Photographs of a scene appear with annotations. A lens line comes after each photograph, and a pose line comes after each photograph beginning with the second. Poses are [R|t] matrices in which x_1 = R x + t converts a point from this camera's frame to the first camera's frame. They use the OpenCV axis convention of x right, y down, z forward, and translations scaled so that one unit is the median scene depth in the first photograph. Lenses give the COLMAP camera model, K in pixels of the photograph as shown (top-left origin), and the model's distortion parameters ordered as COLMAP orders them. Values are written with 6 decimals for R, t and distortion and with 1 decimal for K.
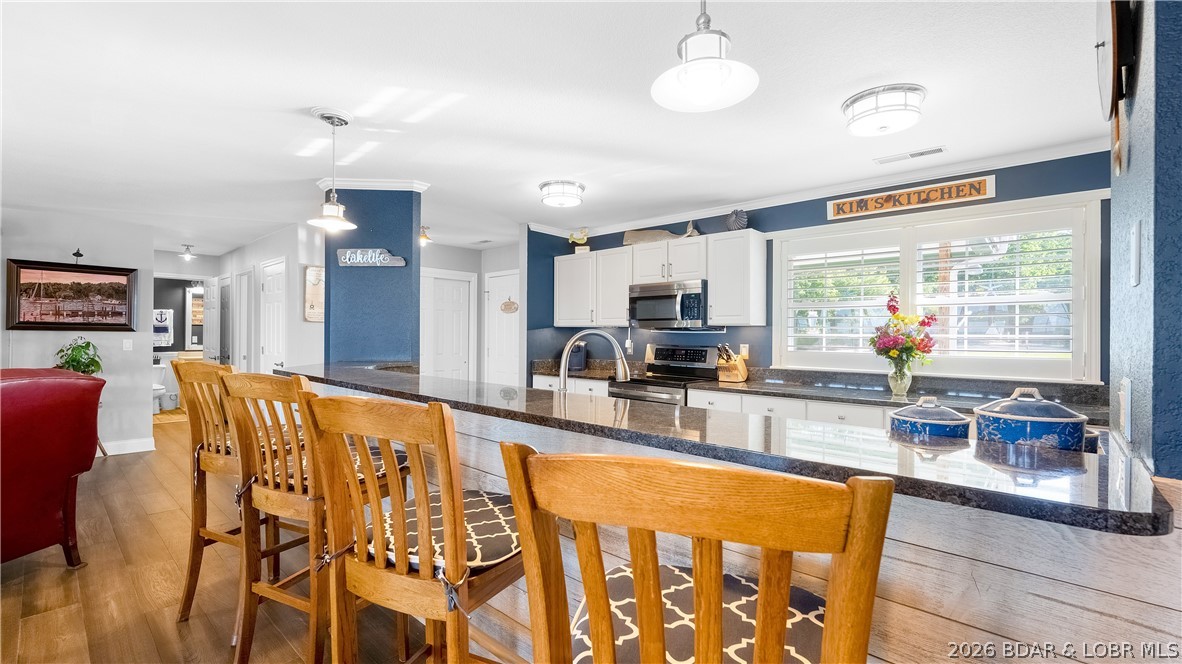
lens RADIAL K [[506.9, 0, 579.5], [0, 506.9, 334.7], [0, 0, 1]] dist [-0.000938, -0.000049]
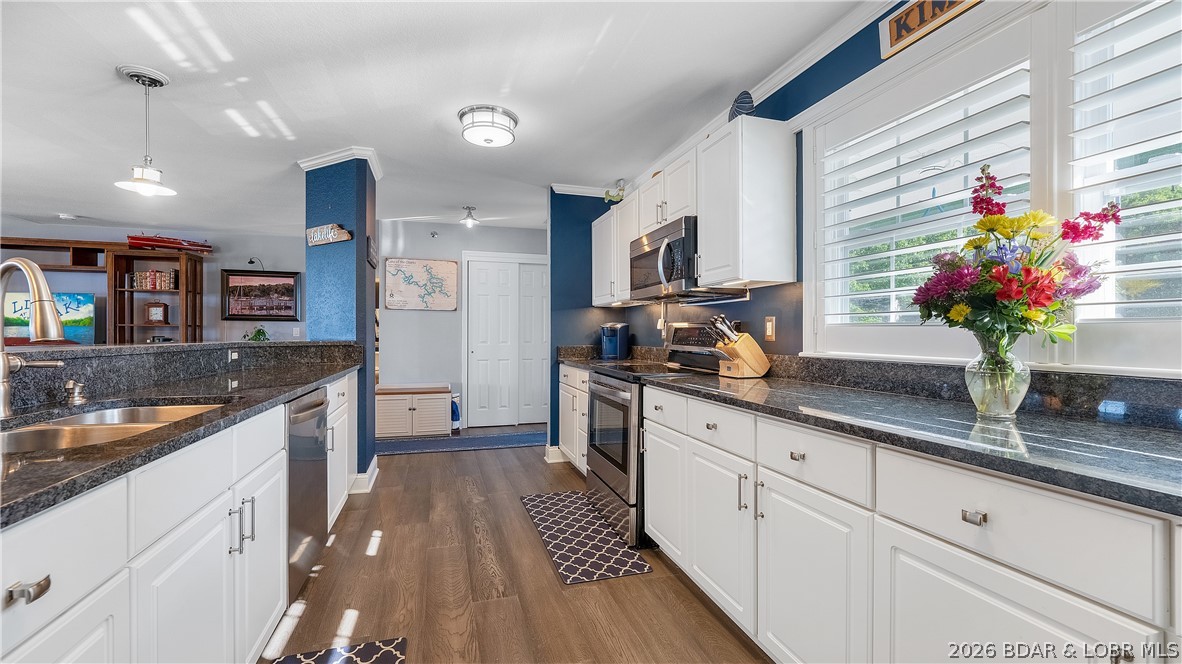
lens RADIAL K [[480.8, 0, 585.3], [0, 480.8, 330.7], [0, 0, 1]] dist [-0.003809, -0.000092]
pose [[0.863002, -0.009754, -0.505106, 0.396024], [0.005324, 0.999934, -0.010213, 0.037664], [0.505172, 0.006124, 0.862997, 0.372924]]
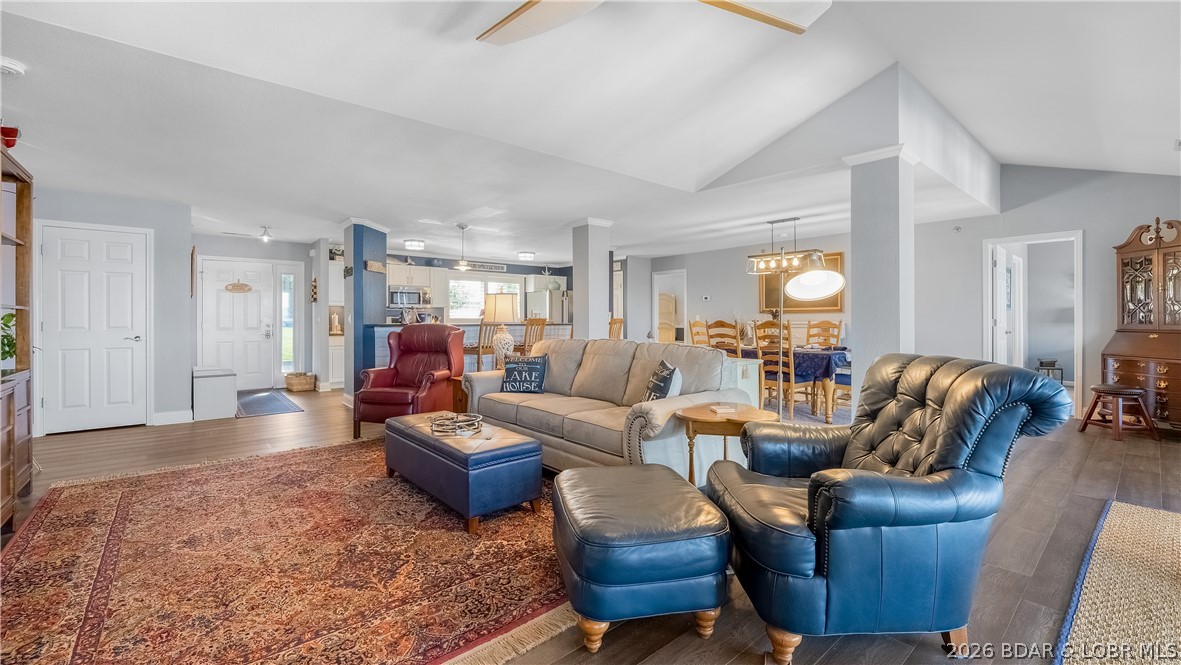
lens RADIAL K [[480.4, 0, 584.9], [0, 480.4, 331.2], [0, 0, 1]] dist [-0.003809, -0.000092]
pose [[0.120475, -0.034818, 0.992106, -1.664609], [0.004632, 0.999394, 0.034512, 0.019290], [-0.992705, 0.000438, 0.120564, 0.042641]]
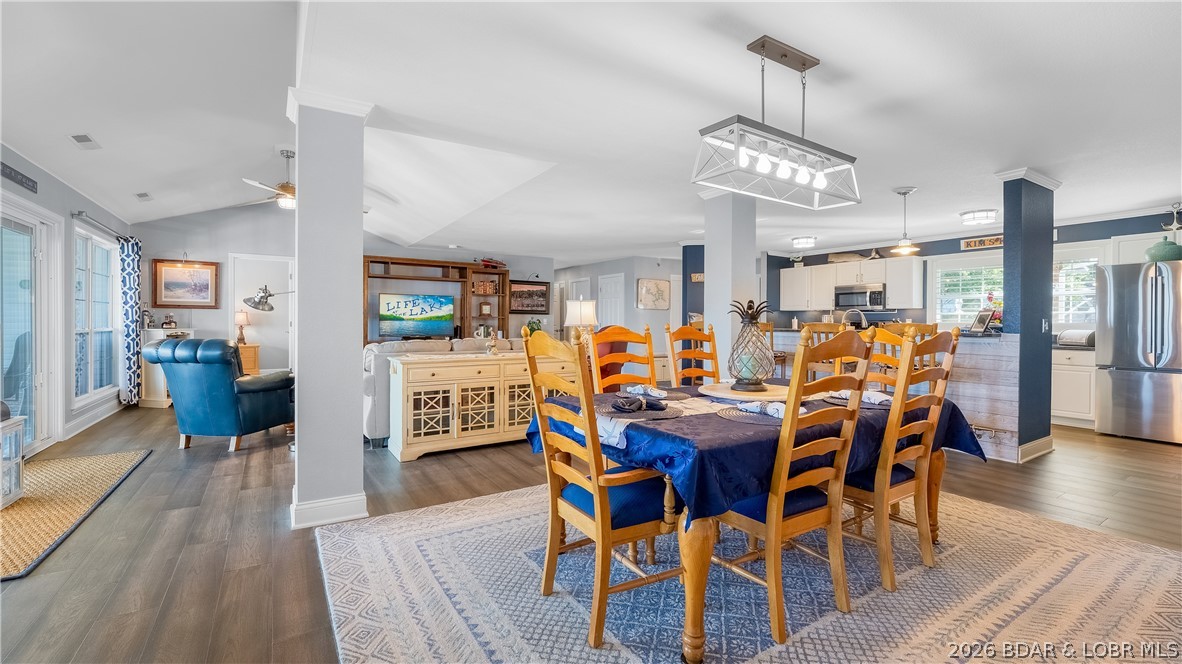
lens RADIAL K [[490.9, 0, 582.6], [0, 490.9, 321.6], [0, 0, 1]] dist [-0.003969, -0.000295]
pose [[0.967785, -0.001668, -0.251771, -0.325847], [0.000887, 0.999994, -0.003213, 0.030293], [0.251775, 0.002886, 0.967781, -0.884147]]
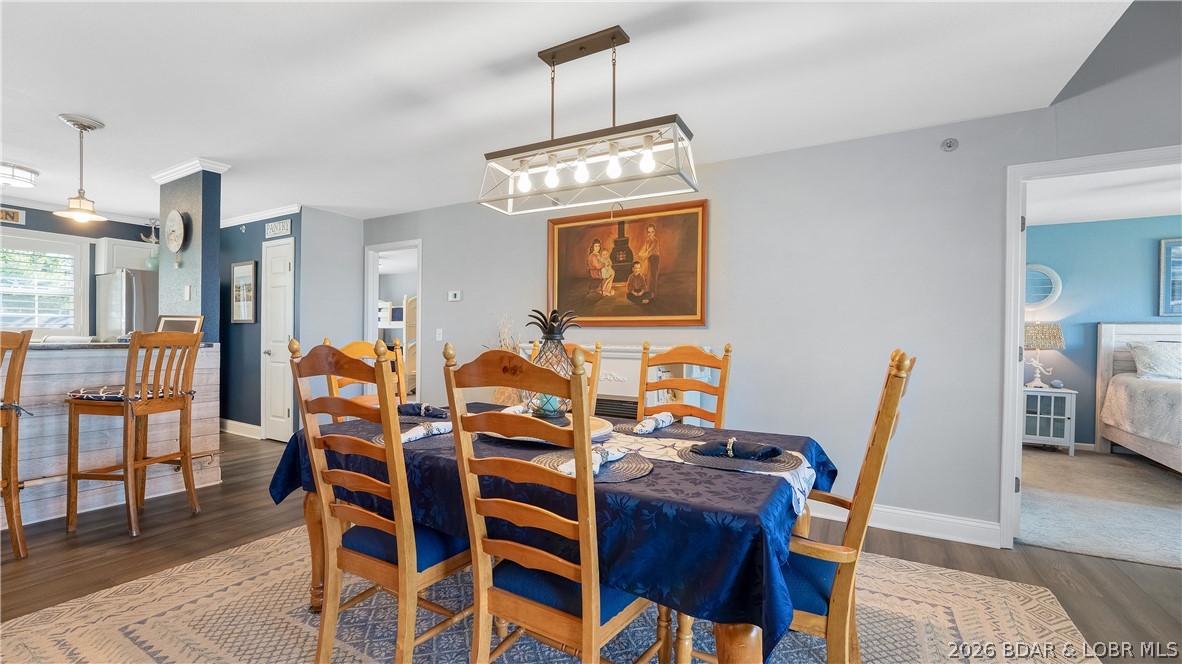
lens RADIAL K [[491.3, 0, 587.7], [0, 491.3, 335.1], [0, 0, 1]] dist [-0.009951, 0.000412]
pose [[-0.219129, -0.009247, 0.975652, -0.705589], [-0.012974, 0.999894, 0.006563, 0.024022], [-0.975610, -0.011220, -0.219226, -0.255280]]
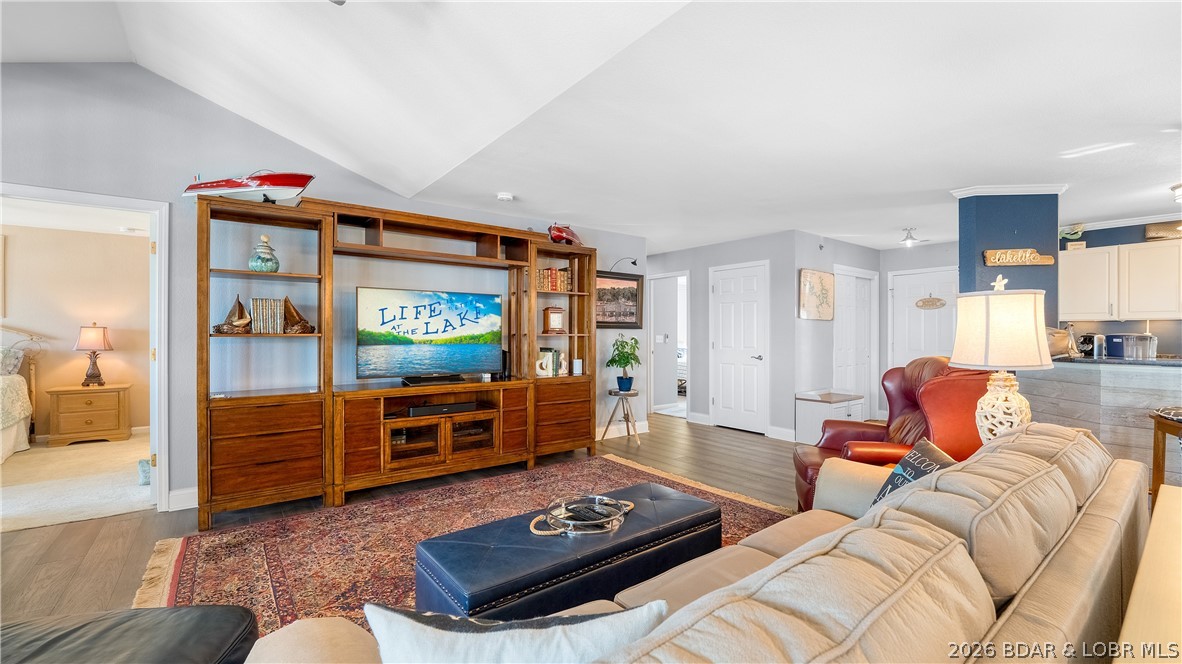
lens RADIAL K [[491.3, 0, 587.7], [0, 491.3, 335.1], [0, 0, 1]] dist [-0.009951, 0.000412]
pose [[0.986308, -0.006566, -0.164780, -0.932499], [0.006856, 0.999976, 0.001194, 0.005768], [0.164768, -0.002308, 0.986330, -0.146314]]
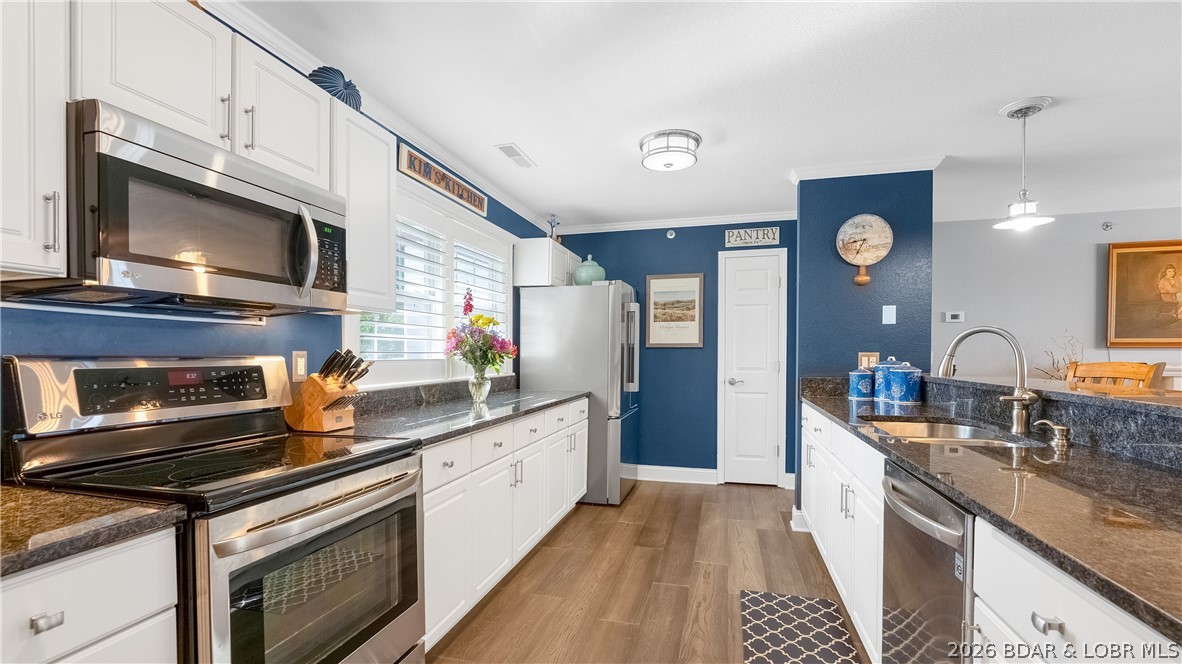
lens RADIAL K [[518.1, 0, 586.8], [0, 518.1, 356.1], [0, 0, 1]] dist [-0.002157, 0.000071]
pose [[-0.466206, -0.012530, 0.884587, -0.216366], [0.000034, 0.999899, 0.014181, 0.015955], [-0.884676, 0.006641, -0.466159, 0.926411]]
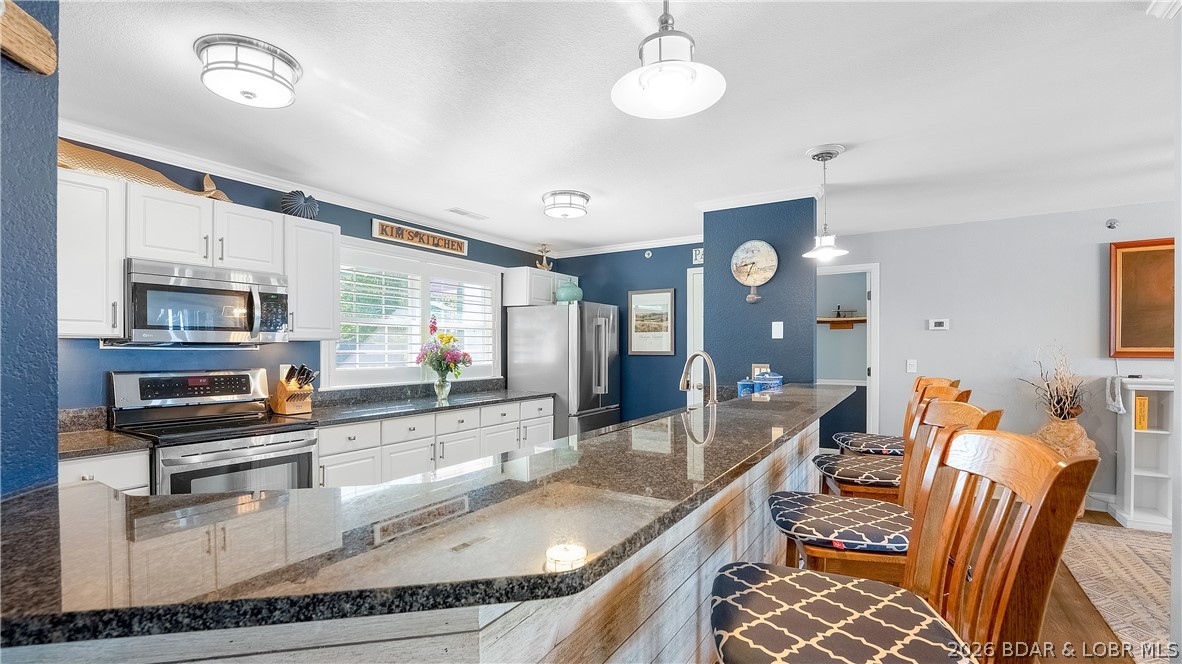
lens RADIAL K [[531.8, 0, 585.7], [0, 531.8, 351.7], [0, 0, 1]] dist [-0.010826, -0.000463]
pose [[-0.189699, -0.011569, 0.981774, -0.521459], [0.002068, 0.999924, 0.012182, -0.008894], [-0.981840, 0.004341, -0.189661, 0.659021]]
